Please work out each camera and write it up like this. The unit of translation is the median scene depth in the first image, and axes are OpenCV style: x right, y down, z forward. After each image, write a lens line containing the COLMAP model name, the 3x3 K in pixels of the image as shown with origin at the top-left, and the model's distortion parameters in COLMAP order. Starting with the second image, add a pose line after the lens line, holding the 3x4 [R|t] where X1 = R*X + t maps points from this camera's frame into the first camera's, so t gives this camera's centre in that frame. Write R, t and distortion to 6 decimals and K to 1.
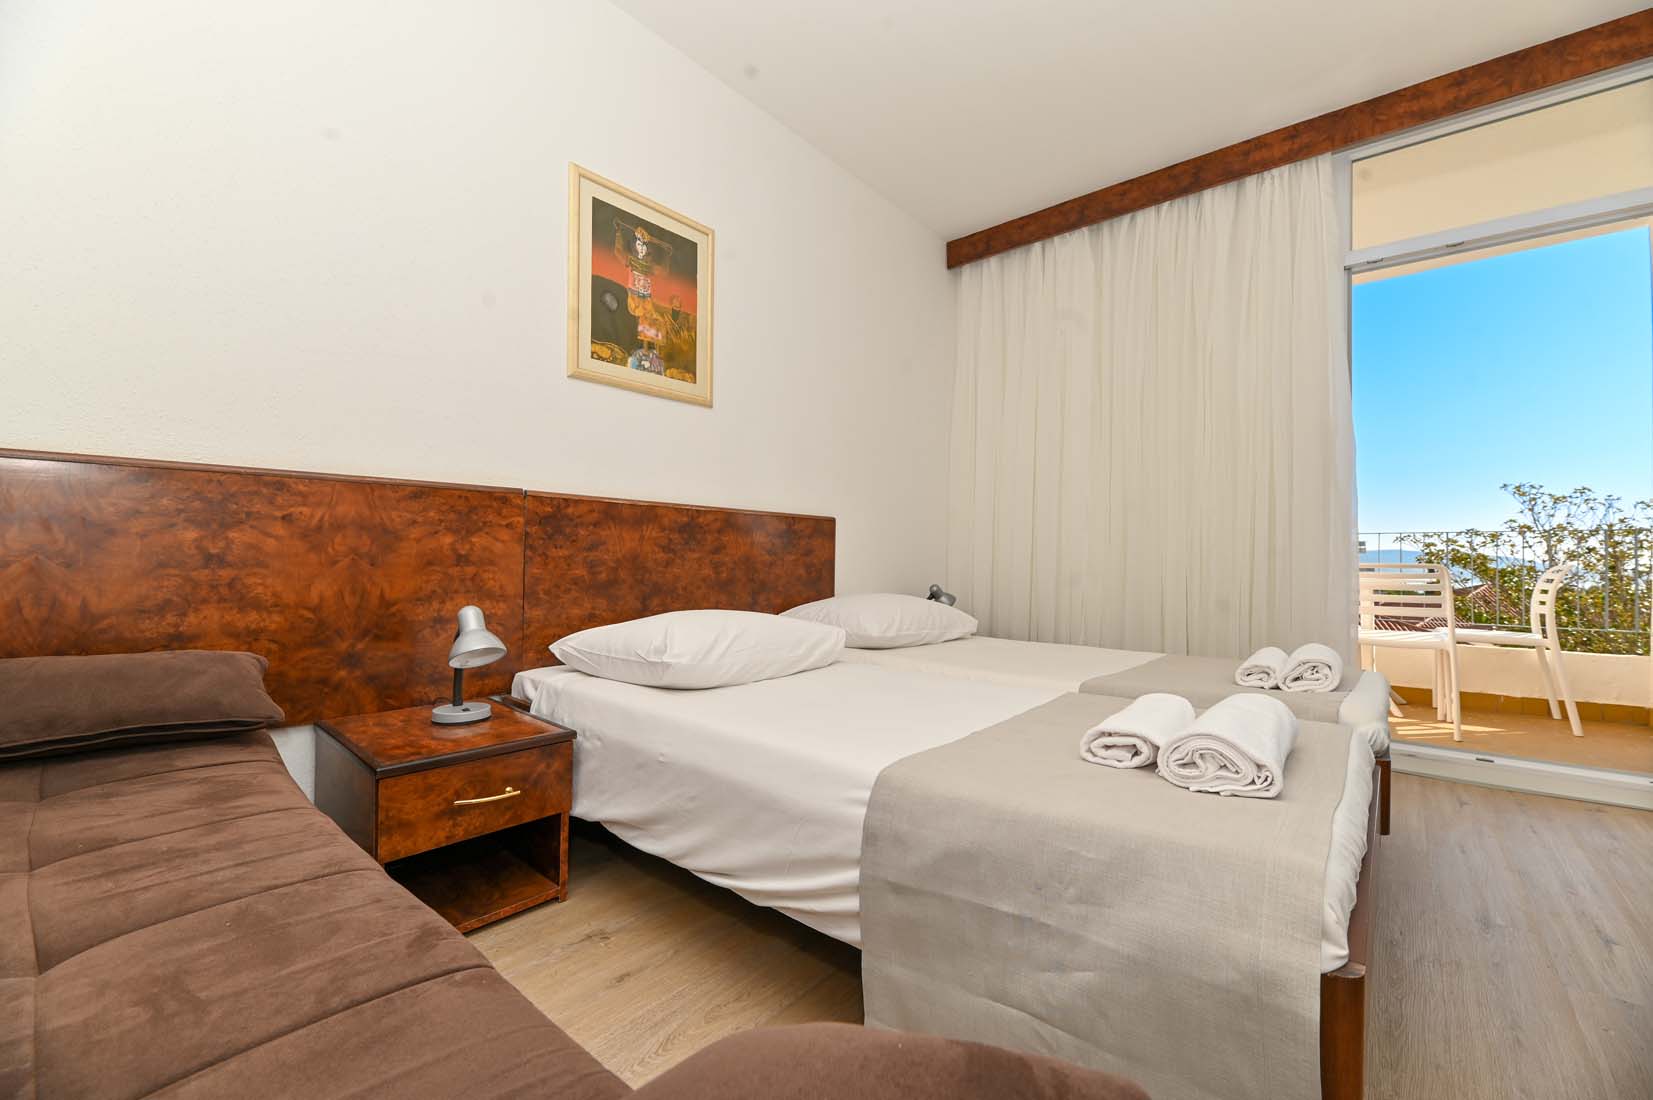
lens RADIAL K [[659.3, 0, 826.5], [0, 659.3, 550.0], [0, 0, 1]] dist [-0.001437, -0.003014]
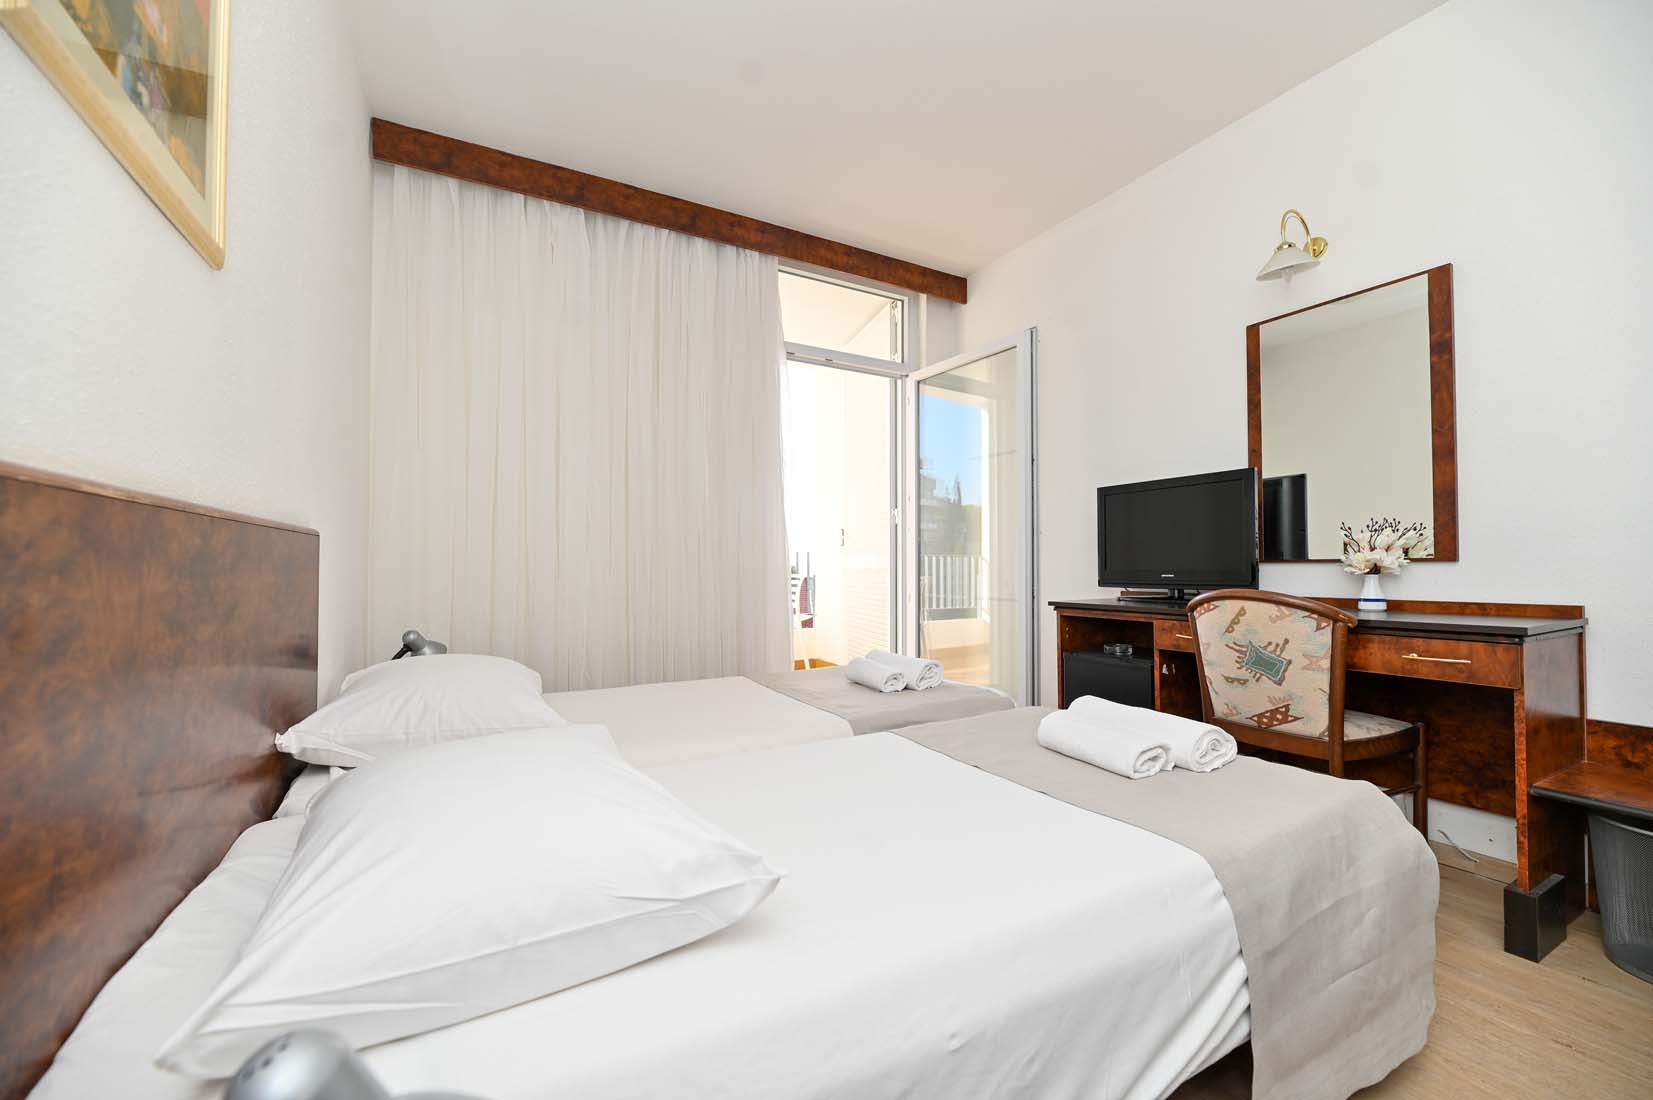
lens RADIAL K [[666.1, 0, 826.1], [0, 666.1, 546.6], [0, 0, 1]] dist [-0.002998, -0.000410]
pose [[0.350145, 0.009904, 0.936643, -0.566746], [-0.007534, 0.999942, -0.007756, -0.054873], [-0.936665, -0.004341, 0.350199, 0.655913]]
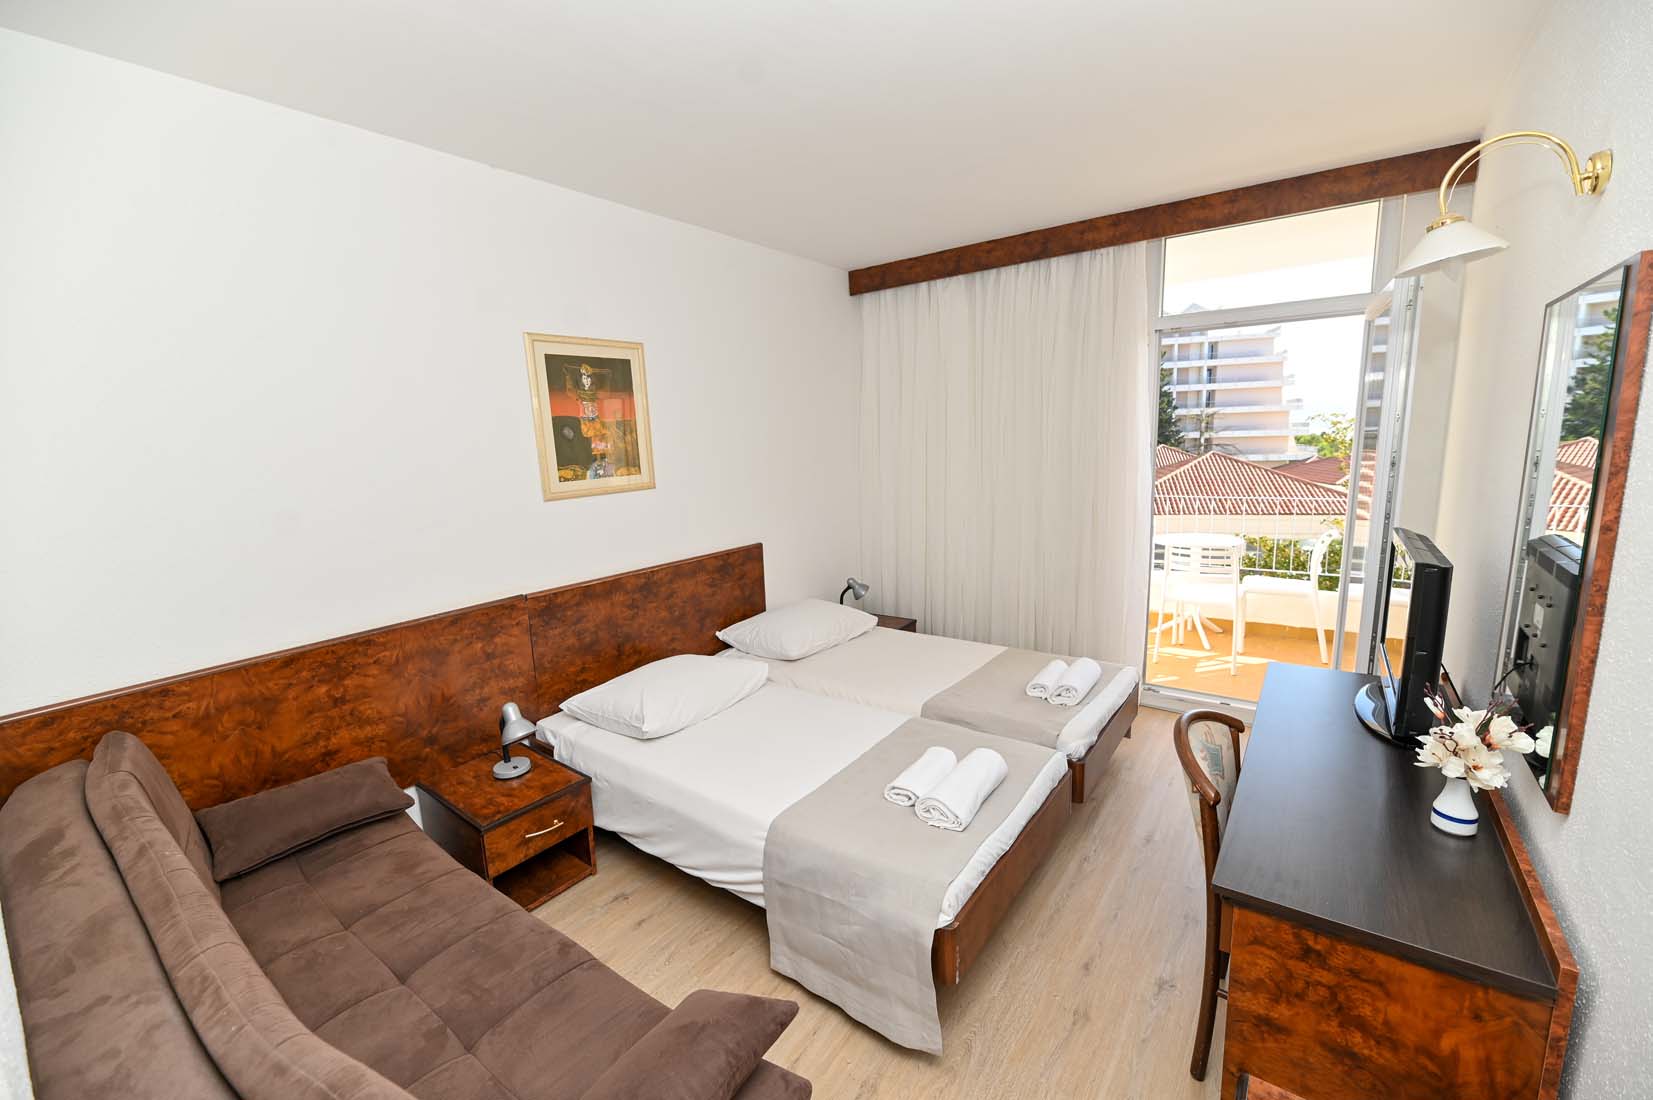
lens RADIAL K [[666.1, 0, 826.1], [0, 666.1, 546.6], [0, 0, 1]] dist [-0.002998, -0.000410]
pose [[0.996349, -0.062365, 0.058308, 0.095548], [0.050793, 0.981930, 0.182301, -0.422552], [-0.068624, -0.178673, 0.981512, -0.398382]]
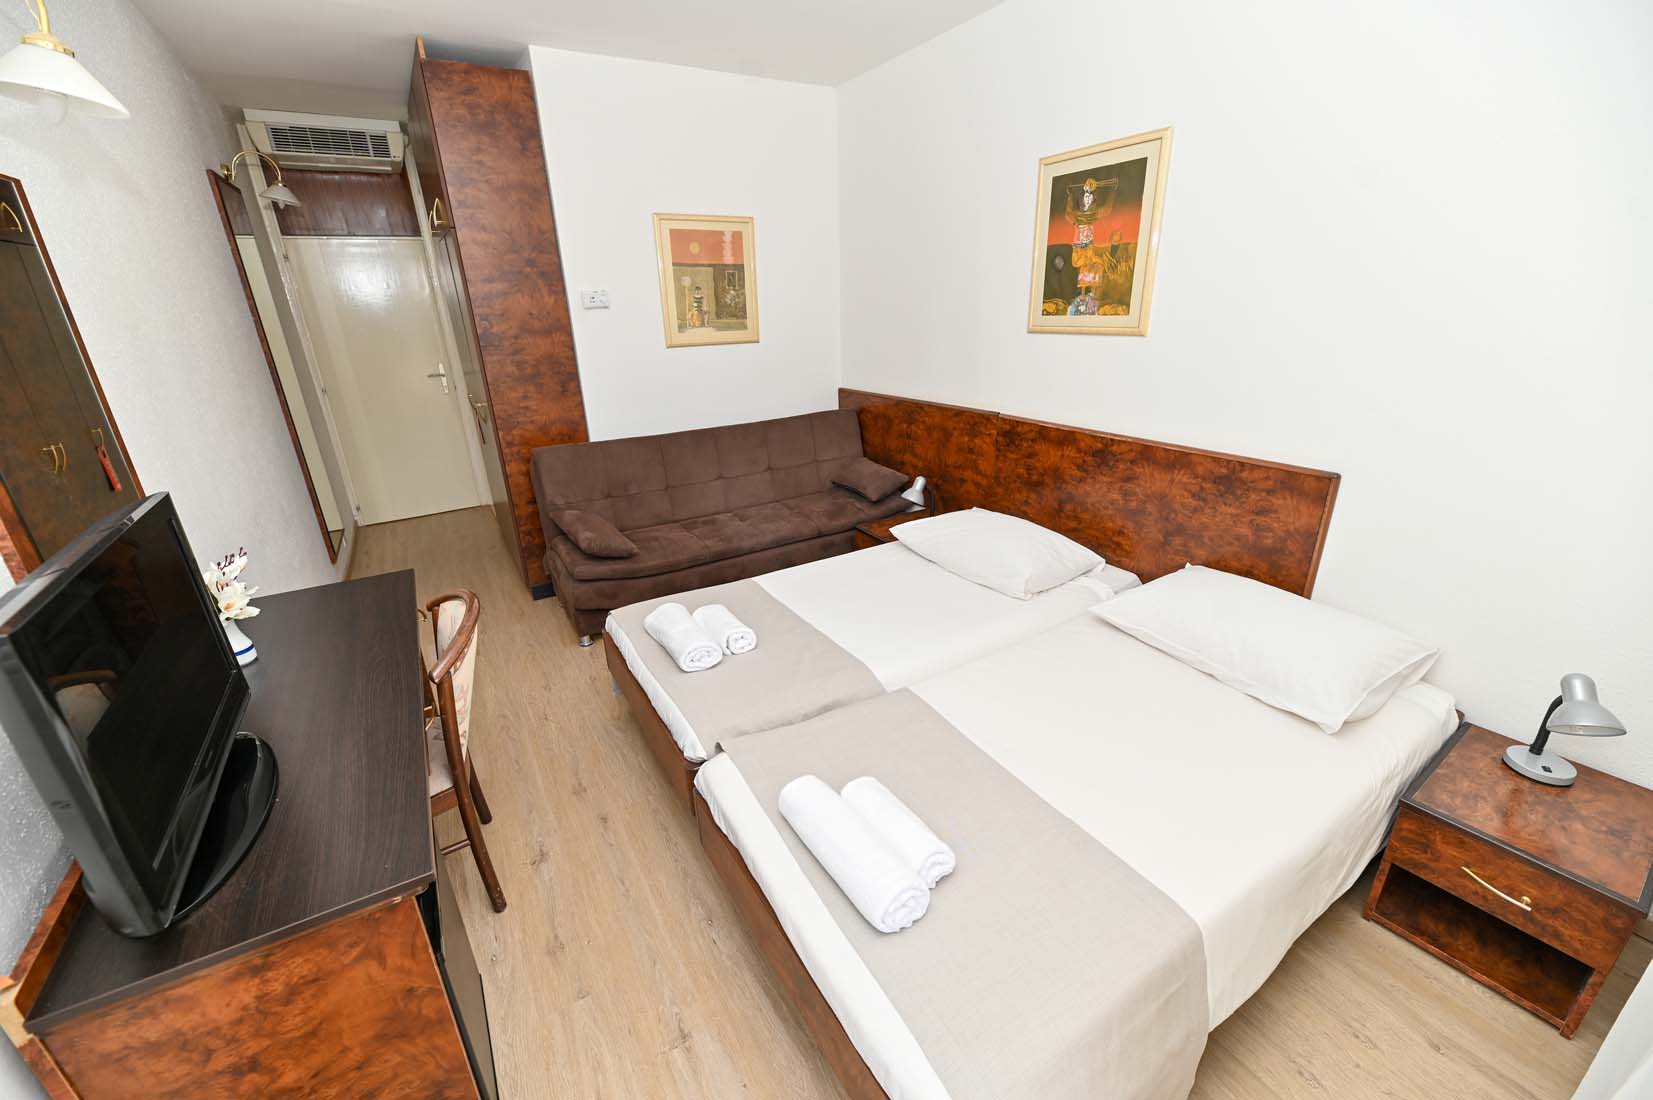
lens RADIAL K [[659.3, 0, 826.5], [0, 659.3, 550.0], [0, 0, 1]] dist [-0.001437, -0.003014]
pose [[-0.309791, 0.329503, -0.891884, 1.247236], [0.028746, 0.940848, 0.337607, -0.341655], [0.950370, 0.078950, -0.300938, 1.139621]]
